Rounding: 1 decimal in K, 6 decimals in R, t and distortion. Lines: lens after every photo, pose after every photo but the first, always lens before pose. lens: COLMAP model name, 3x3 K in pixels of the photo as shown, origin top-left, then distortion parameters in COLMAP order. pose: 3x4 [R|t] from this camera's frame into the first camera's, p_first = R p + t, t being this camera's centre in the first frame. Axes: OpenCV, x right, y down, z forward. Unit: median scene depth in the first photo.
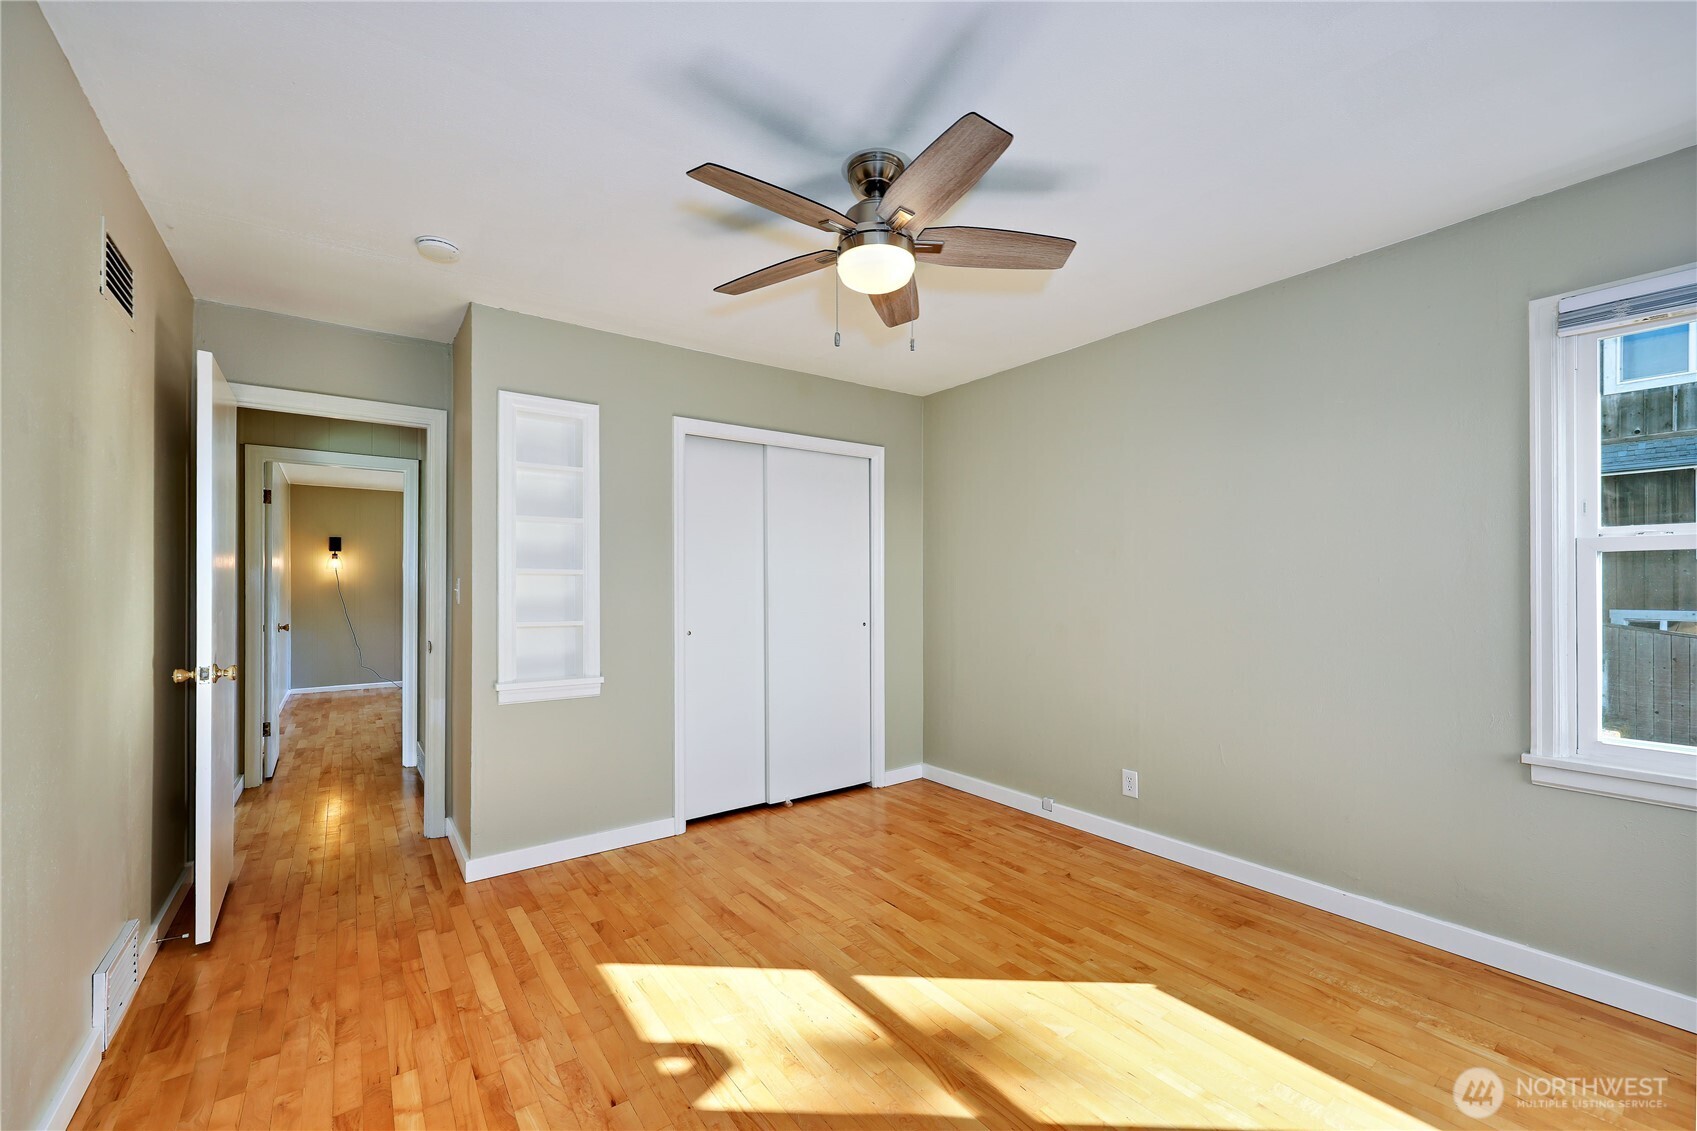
lens RADIAL K [[683.4, 0, 850.4], [0, 683.4, 570.3], [0, 0, 1]] dist [0.000526, -0.000042]
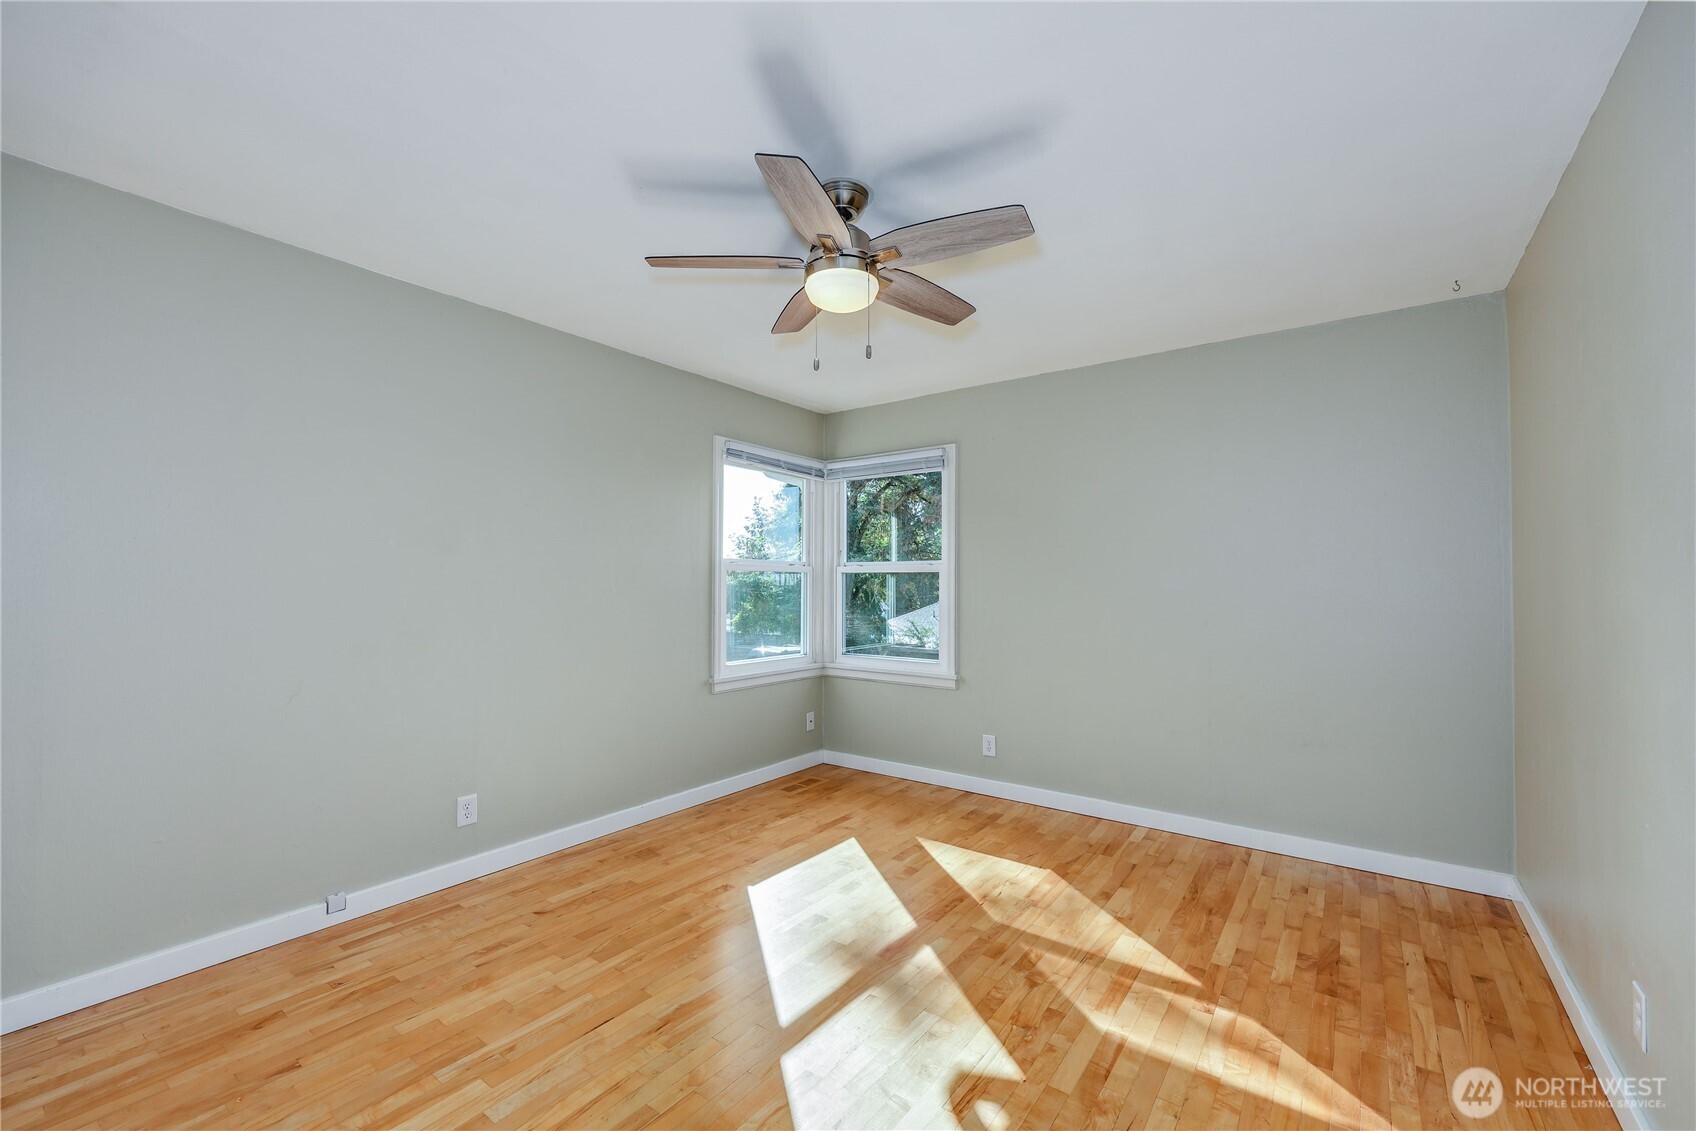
lens RADIAL K [[683.0, 0, 849.9], [0, 683.0, 570.3], [0, 0, 1]] dist [0.000526, -0.000042]
pose [[-0.282810, 0.021538, 0.958934, -0.716637], [-0.020009, 0.999398, -0.028348, 0.019870], [-0.958967, -0.027205, -0.282208, 0.955069]]
